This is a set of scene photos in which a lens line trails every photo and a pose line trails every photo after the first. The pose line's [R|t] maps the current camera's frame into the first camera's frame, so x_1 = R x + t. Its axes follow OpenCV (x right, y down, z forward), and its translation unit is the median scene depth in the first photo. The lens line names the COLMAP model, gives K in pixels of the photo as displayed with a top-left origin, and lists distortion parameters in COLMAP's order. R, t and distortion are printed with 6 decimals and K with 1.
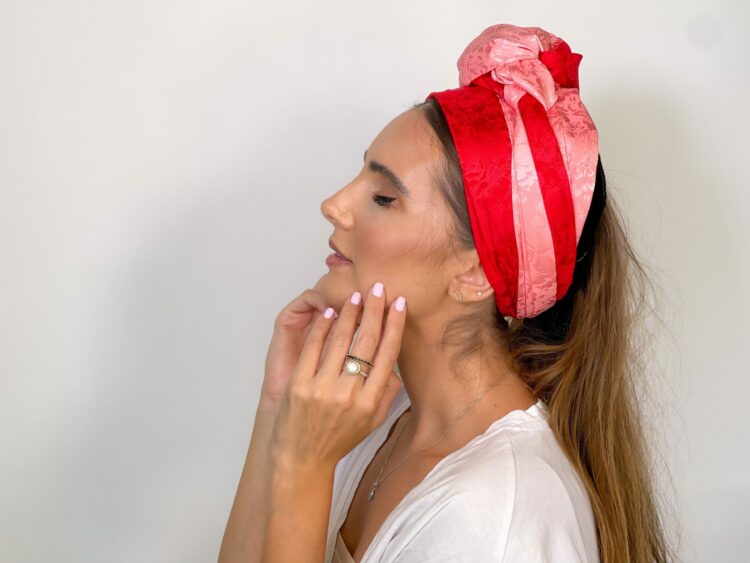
lens RADIAL K [[1384.4, 0, 375.3], [0, 1384.4, 294.4], [0, 0, 1]] dist [0.027513, 0.112611]
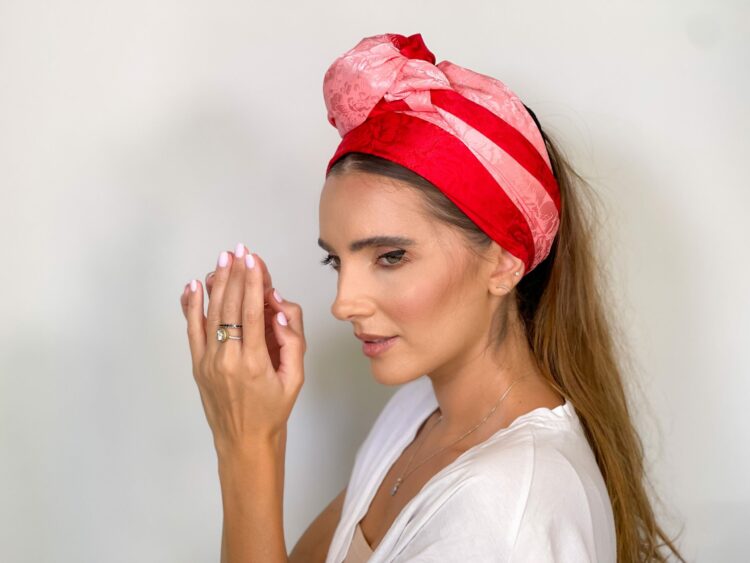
lens RADIAL K [[1384.4, 0, 375.3], [0, 1384.4, 294.4], [0, 0, 1]] dist [0.027513, 0.112611]
pose [[0.669261, -0.642714, 0.372839, -0.382729], [0.633735, 0.755715, 0.165151, -0.223131], [-0.387905, 0.125752, 0.913081, 0.119657]]
